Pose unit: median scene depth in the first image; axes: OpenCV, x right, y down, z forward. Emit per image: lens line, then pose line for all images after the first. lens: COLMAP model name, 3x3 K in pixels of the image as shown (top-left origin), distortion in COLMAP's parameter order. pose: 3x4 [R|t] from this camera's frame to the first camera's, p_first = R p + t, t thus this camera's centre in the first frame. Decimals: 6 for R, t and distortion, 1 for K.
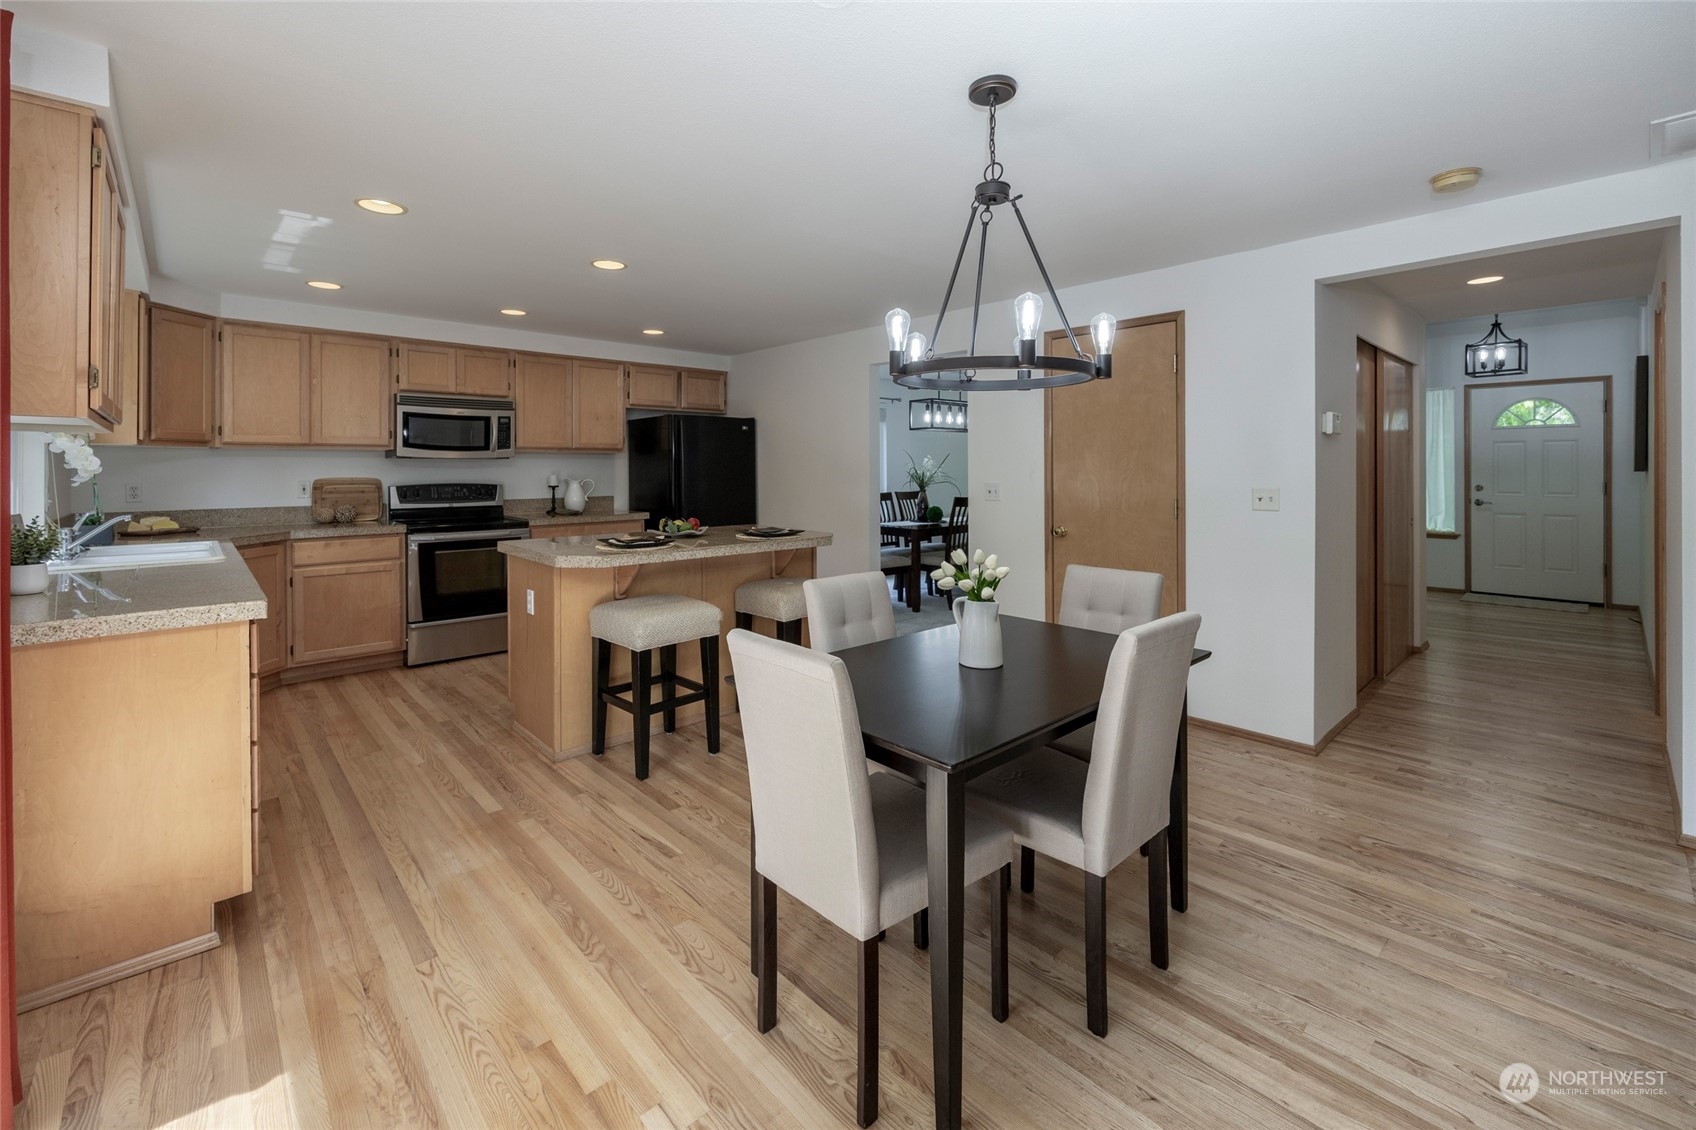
lens RADIAL K [[709.0, 0, 827.7], [0, 709.0, 470.4], [0, 0, 1]] dist [0.000665, 0.000323]
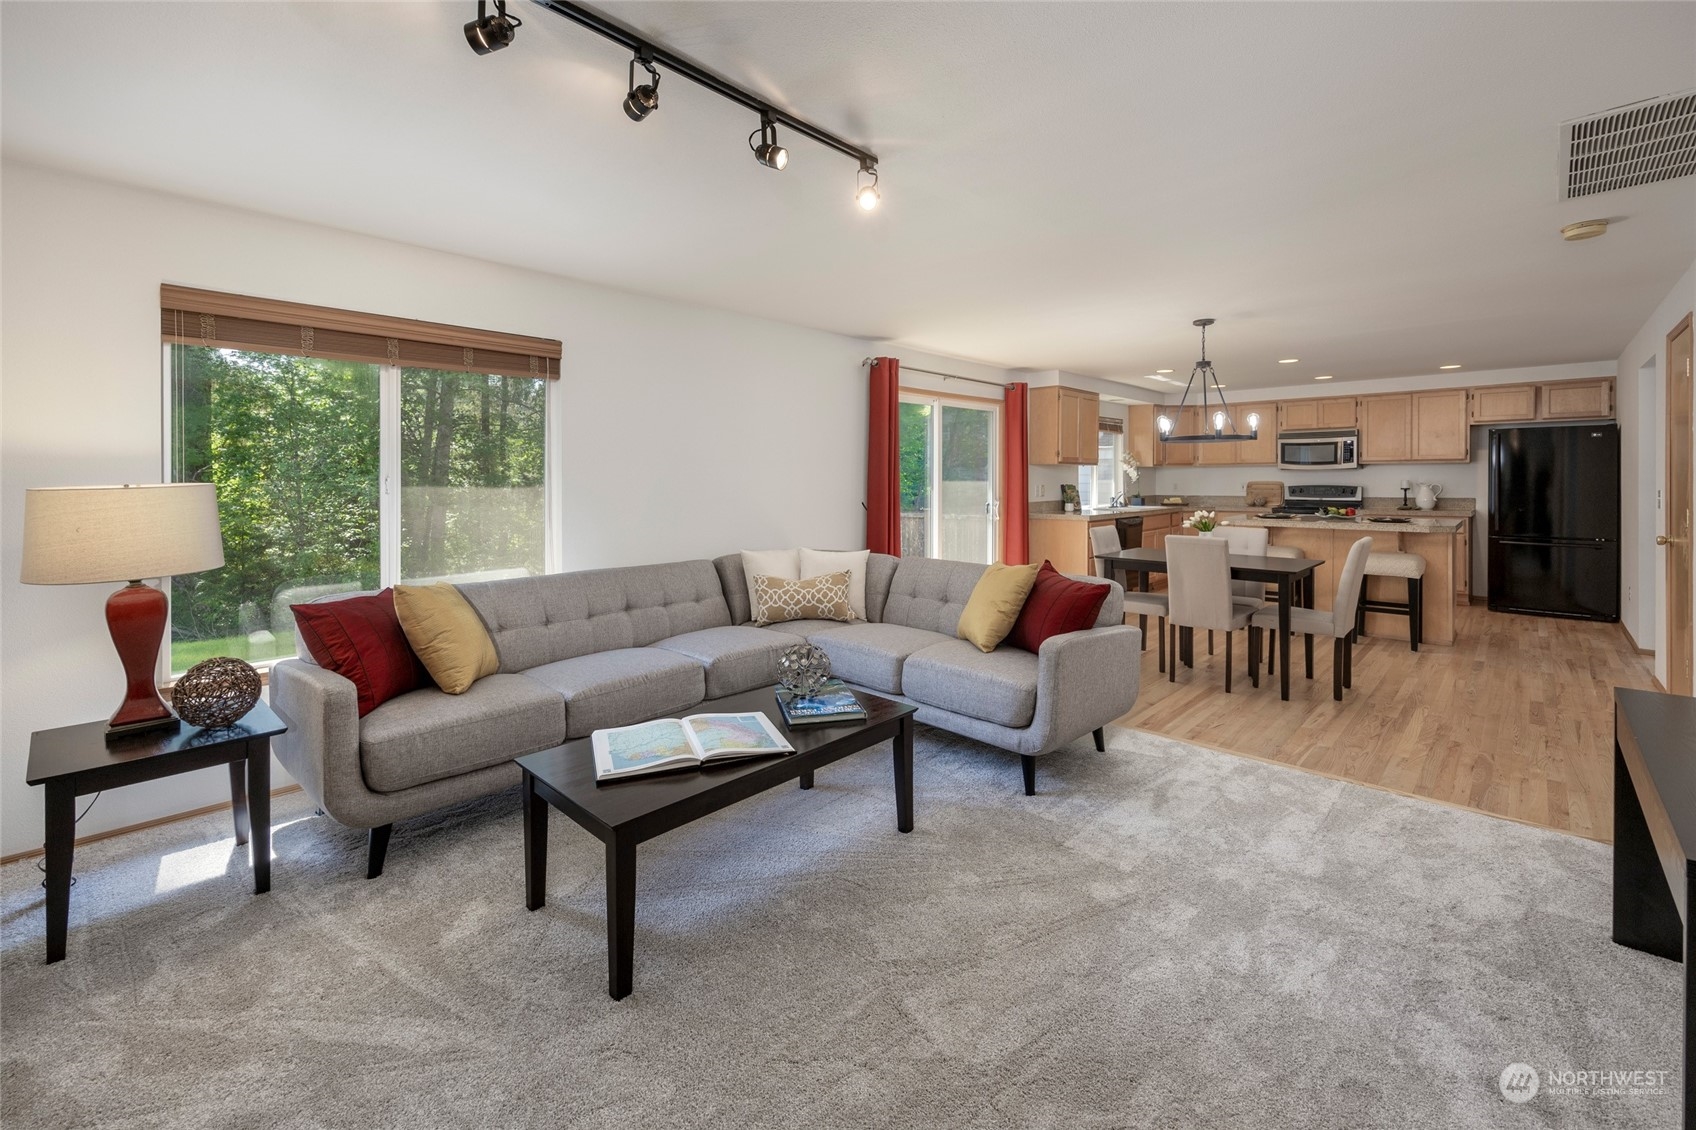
lens RADIAL K [[718.5, 0, 847.4], [0, 718.5, 480.1], [0, 0, 1]] dist [-0.000101, -0.000442]
pose [[0.075574, 0.003951, -0.997132, 1.039198], [0.000035, 0.999992, 0.003965, 0.000933], [0.997140, -0.000335, 0.075573, -0.180917]]
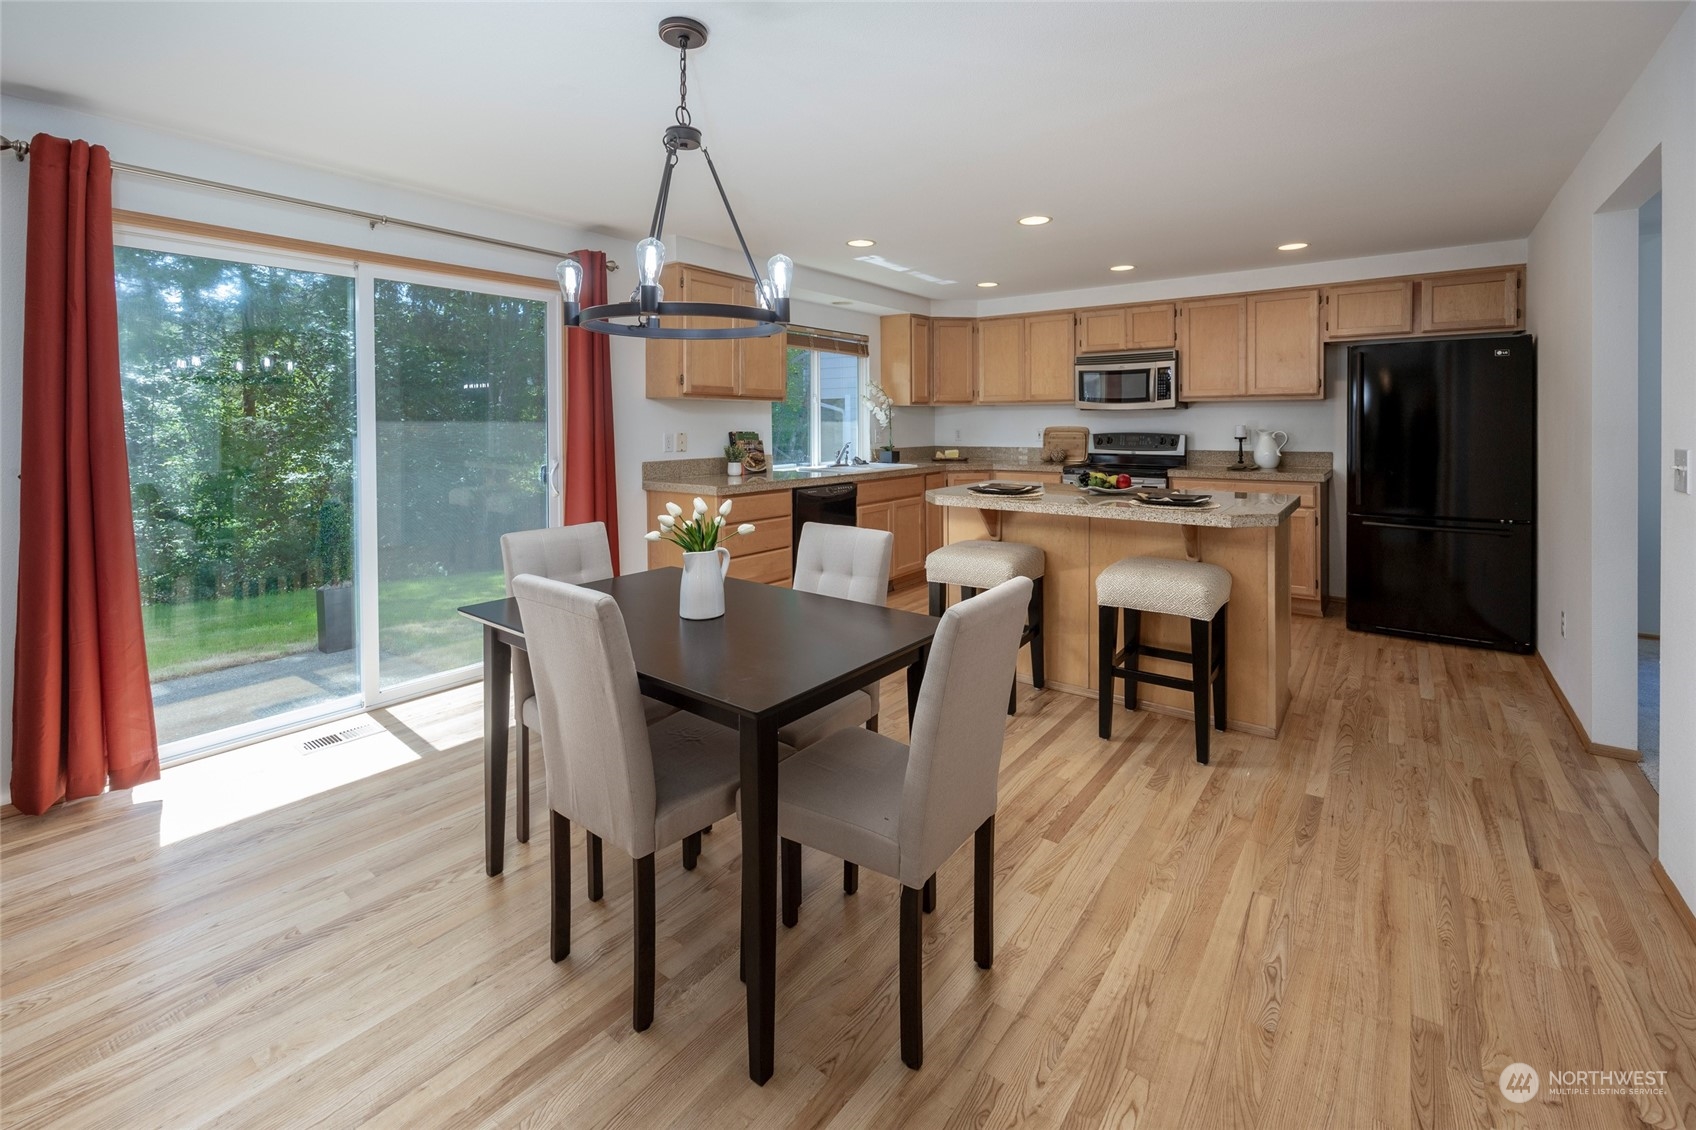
lens RADIAL K [[724.0, 0, 876.0], [0, 724.0, 424.2], [0, 0, 1]] dist [-0.001716, 0.000101]
pose [[0.205230, 0.003111, -0.978709, 0.500435], [-0.001420, 0.999995, 0.002881, 0.002978], [0.978713, 0.000799, 0.205234, 0.409900]]
